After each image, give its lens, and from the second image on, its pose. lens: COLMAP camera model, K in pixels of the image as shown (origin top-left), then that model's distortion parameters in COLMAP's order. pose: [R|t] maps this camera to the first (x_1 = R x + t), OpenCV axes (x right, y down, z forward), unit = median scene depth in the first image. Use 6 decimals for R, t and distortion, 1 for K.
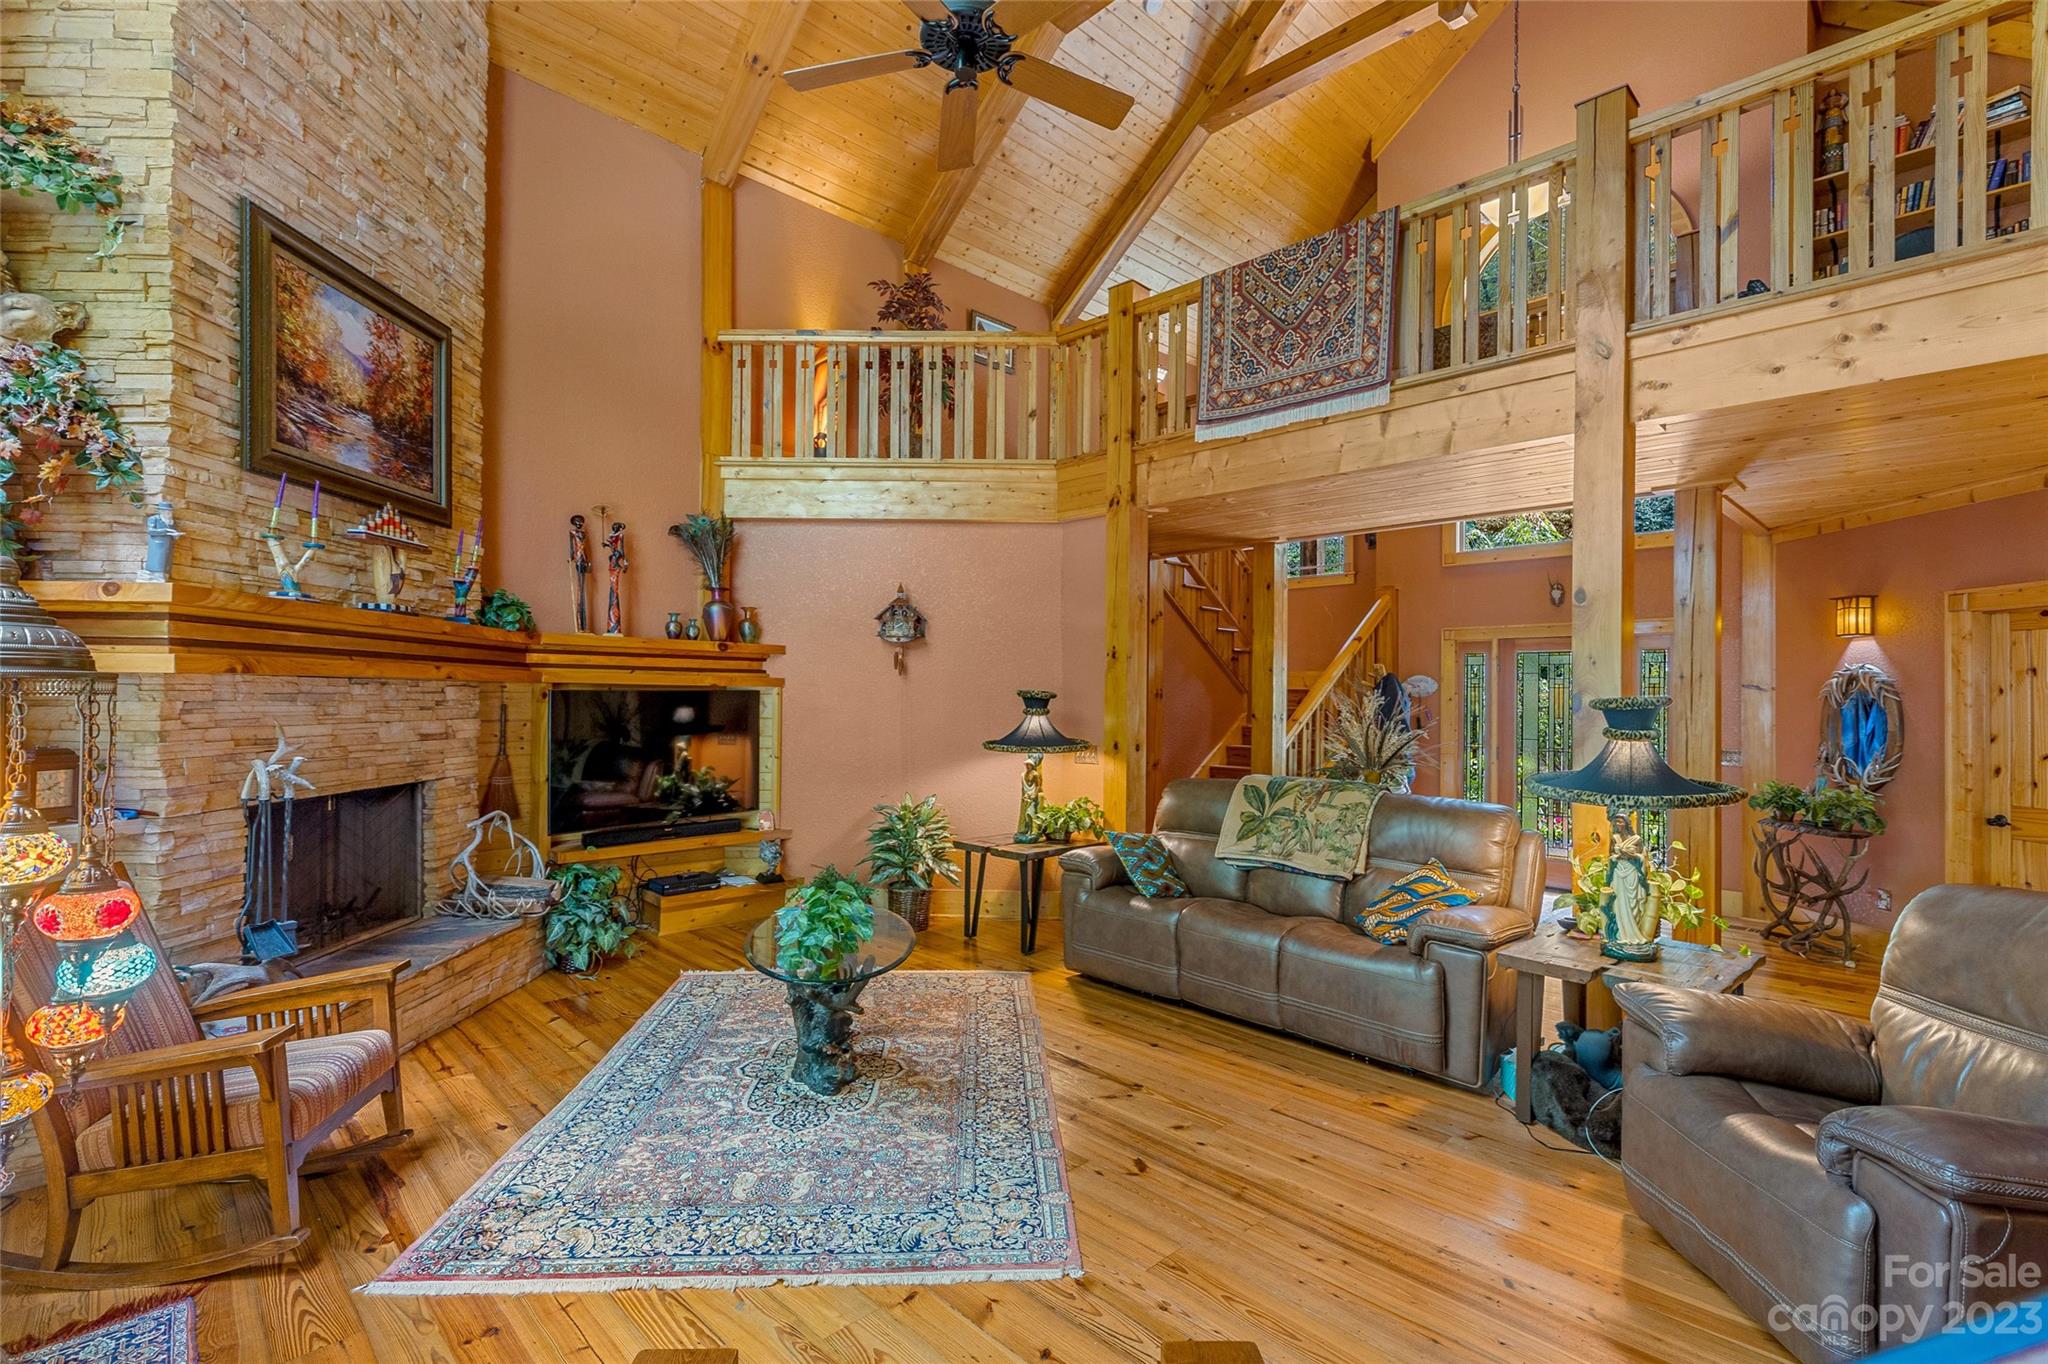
lens RADIAL K [[922.2, 0, 1025.0], [0, 922.2, 683.9], [0, 0, 1]] dist [0.002776, -0.000019]
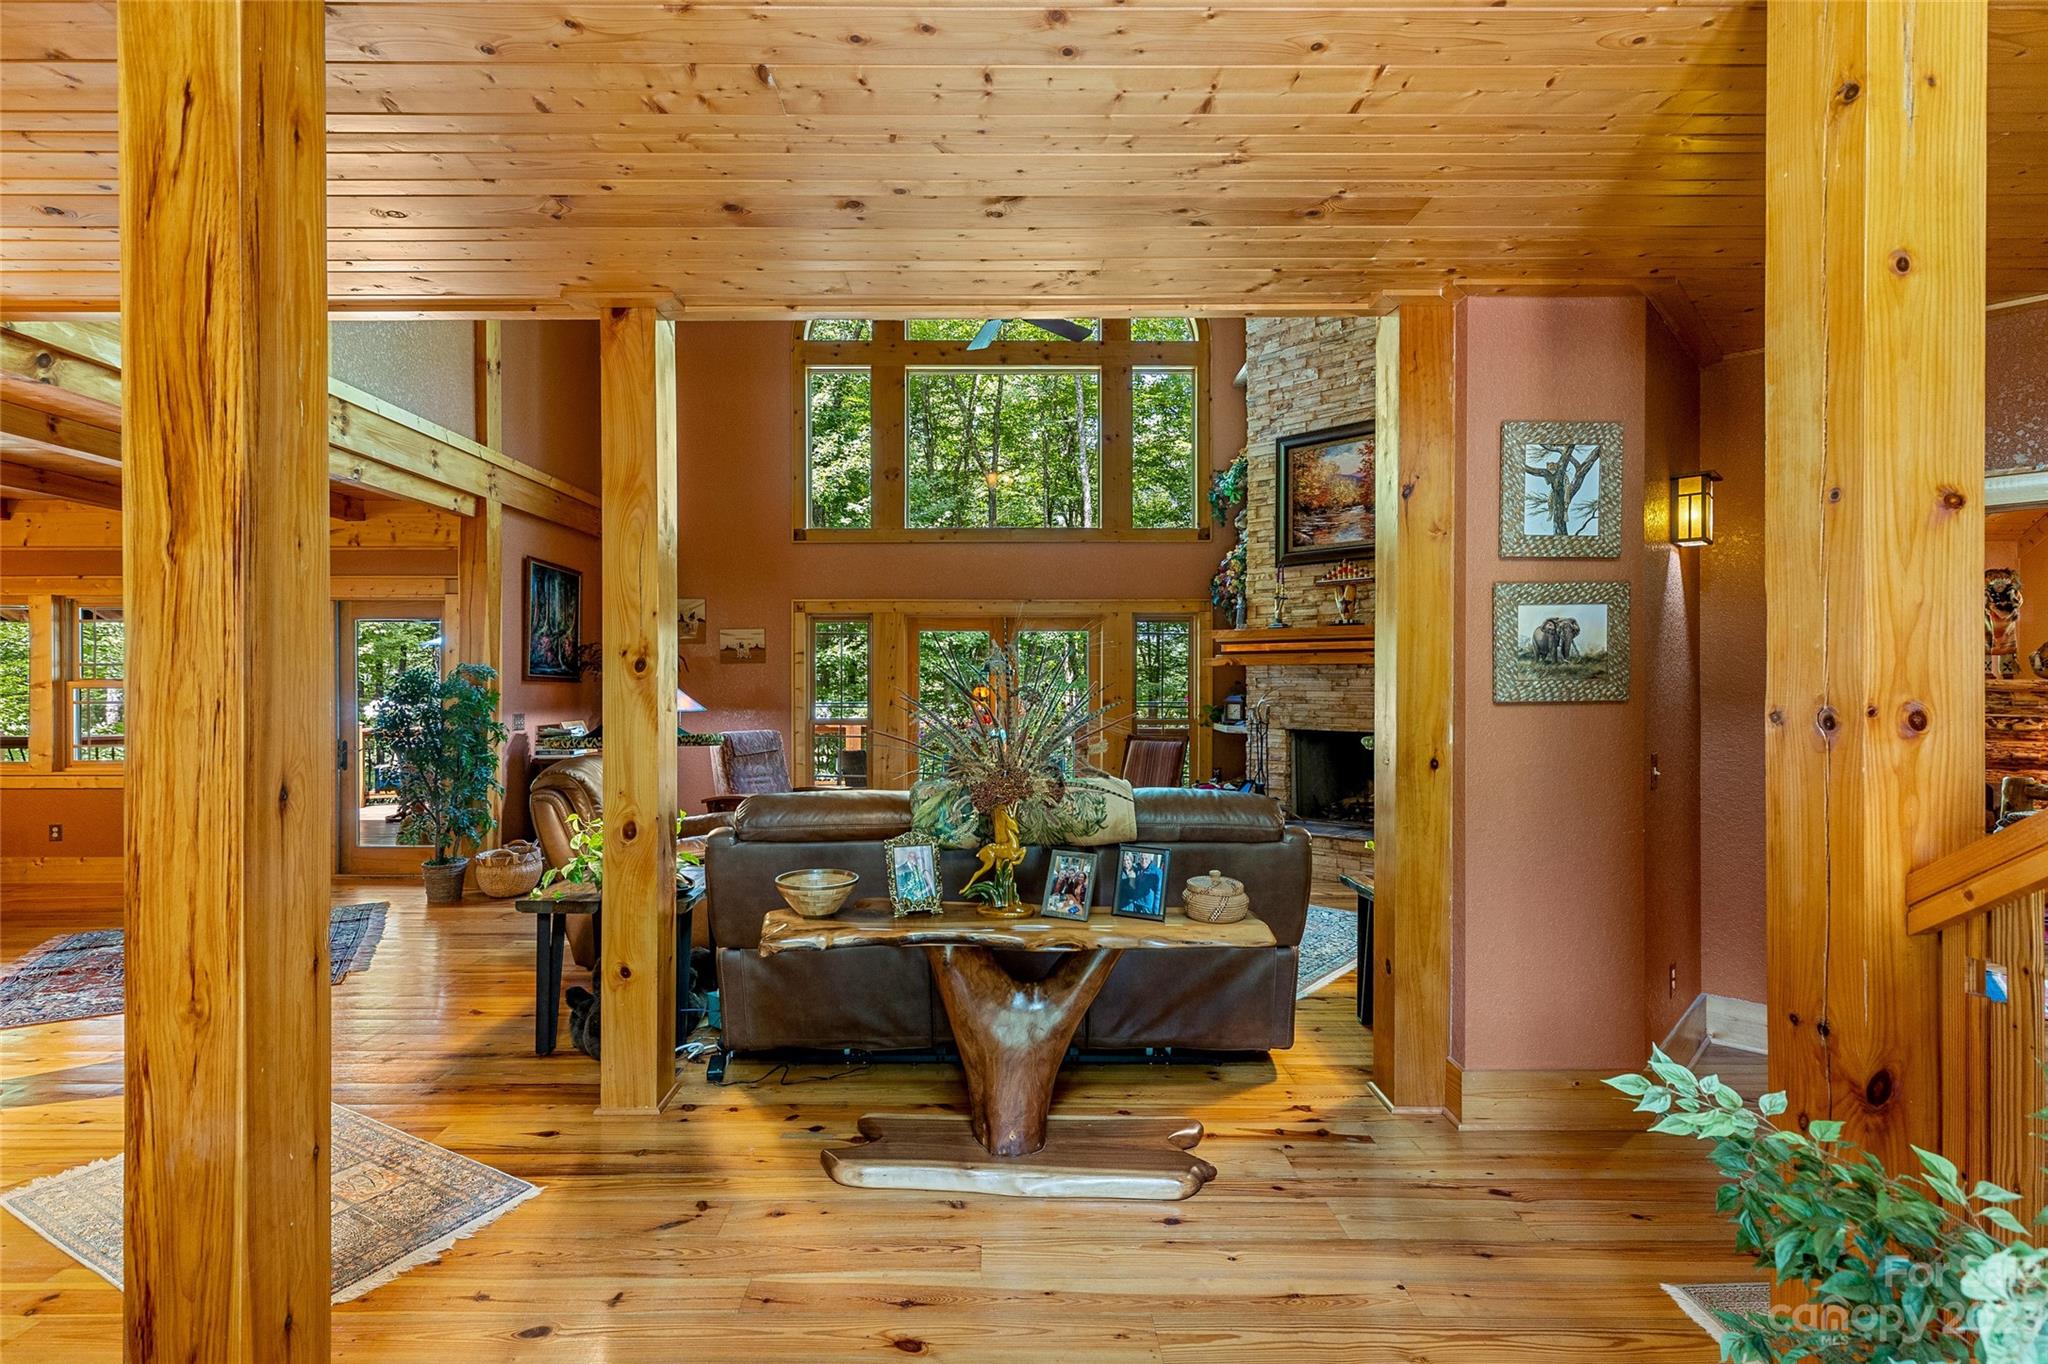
lens RADIAL K [[922.2, 0, 1029.2], [0, 922.2, 677.7], [0, 0, 1]] dist [0.002776, -0.000019]
pose [[-0.703882, -0.002825, -0.710311, 0.995368], [0.001955, 0.999981, -0.005915, 0.027927], [0.710314, -0.005552, -0.703863, 1.984347]]
